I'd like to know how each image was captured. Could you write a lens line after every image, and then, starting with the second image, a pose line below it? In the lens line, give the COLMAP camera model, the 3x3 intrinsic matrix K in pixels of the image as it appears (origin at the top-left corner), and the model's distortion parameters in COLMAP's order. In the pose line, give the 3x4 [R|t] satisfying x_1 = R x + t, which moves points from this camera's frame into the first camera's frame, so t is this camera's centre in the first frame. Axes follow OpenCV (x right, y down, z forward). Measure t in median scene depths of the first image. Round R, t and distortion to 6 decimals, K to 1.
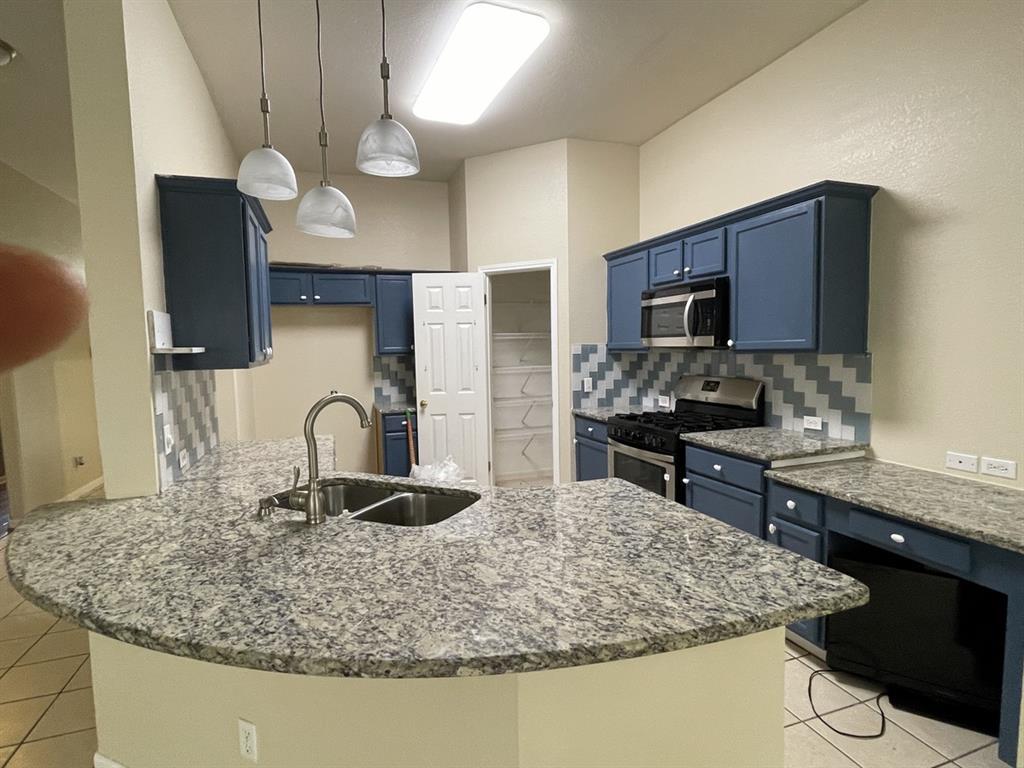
lens RADIAL K [[539.6, 0, 512.0], [0, 539.6, 384.0], [0, 0, 1]] dist [-0.002131, -0.000122]
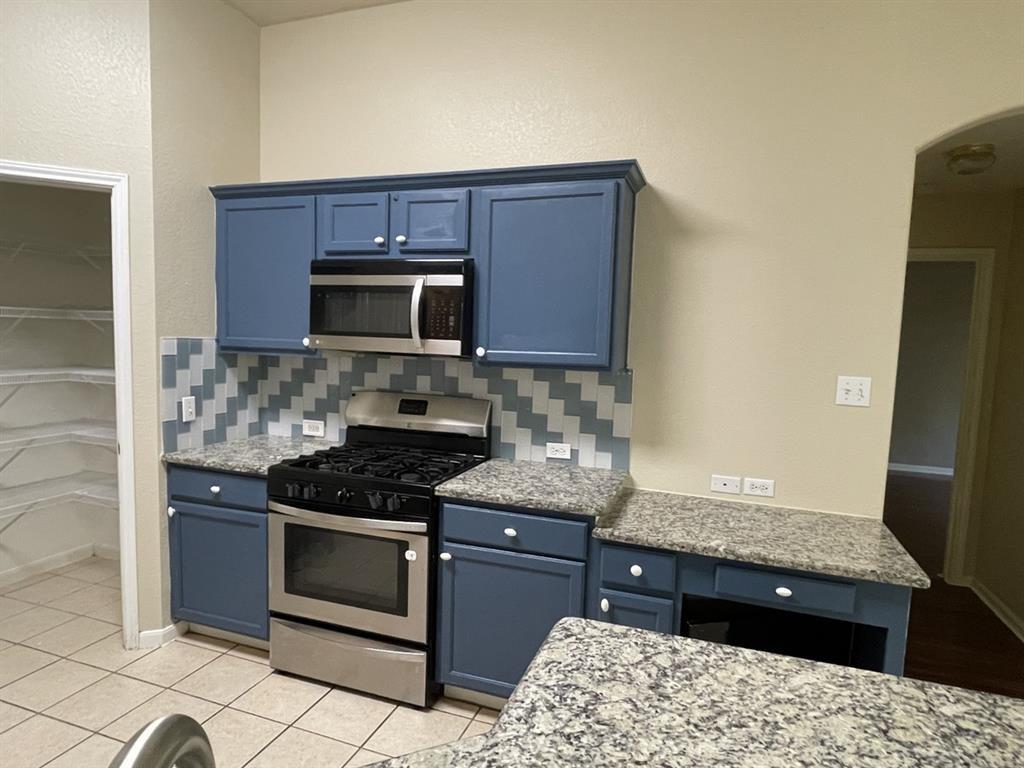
lens RADIAL K [[616.8, 0, 512.0], [0, 616.8, 384.0], [0, 0, 1]] dist [0.031363, -0.039313]
pose [[0.630695, -0.021268, 0.775739, -0.210946], [0.009450, 0.999761, 0.019727, -0.047638], [-0.775973, -0.005111, 0.630745, 0.436438]]
